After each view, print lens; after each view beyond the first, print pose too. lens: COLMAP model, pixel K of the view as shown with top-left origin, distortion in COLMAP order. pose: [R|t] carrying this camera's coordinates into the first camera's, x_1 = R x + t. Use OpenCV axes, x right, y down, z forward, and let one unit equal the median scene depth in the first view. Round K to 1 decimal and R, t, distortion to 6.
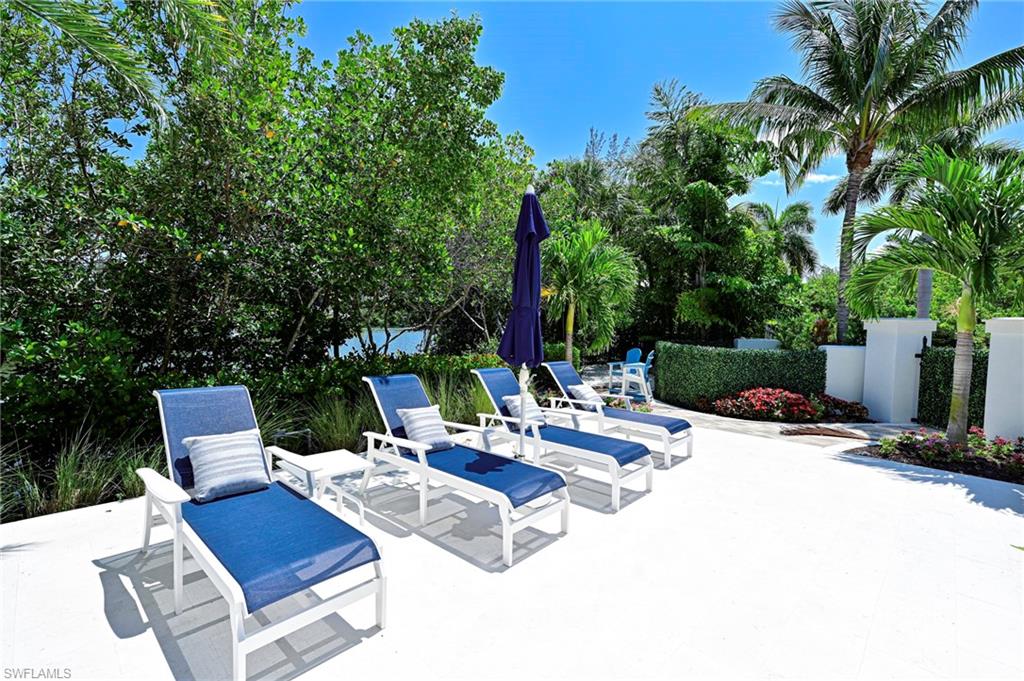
lens RADIAL K [[453.6, 0, 510.4], [0, 453.6, 336.5], [0, 0, 1]] dist [0.000882, -0.000155]
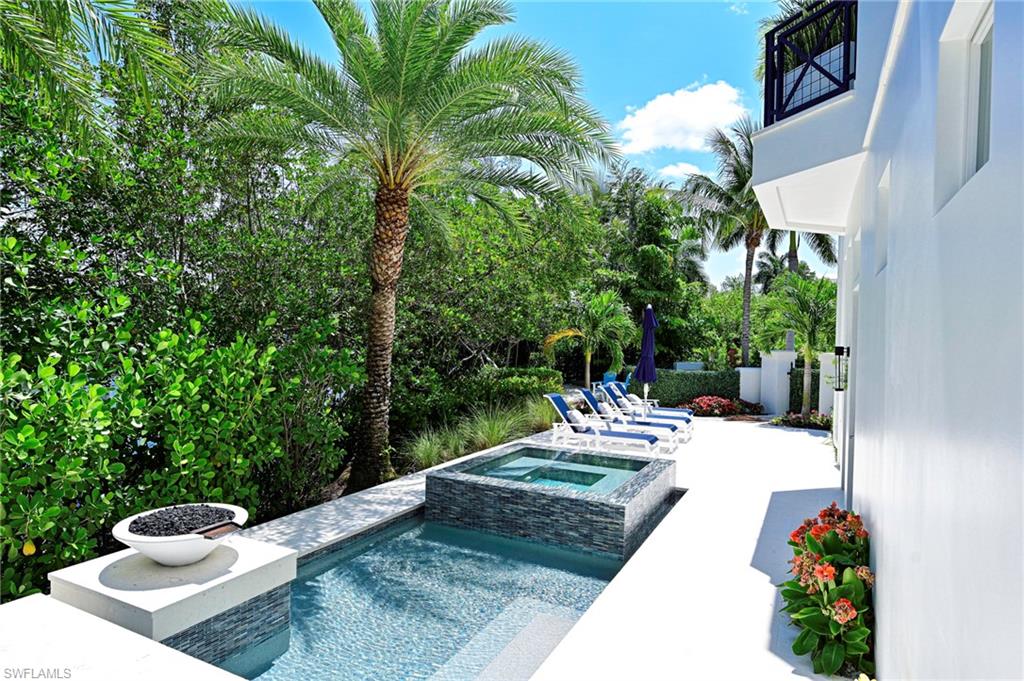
lens RADIAL K [[578.8, 0, 513.0], [0, 578.8, 339.5], [0, 0, 1]] dist [0.004757, 0.000972]
pose [[0.957467, -0.006284, 0.288474, -0.632531], [0.012963, 0.999690, -0.021250, -0.045436], [-0.288251, 0.024085, 0.957252, -0.694500]]
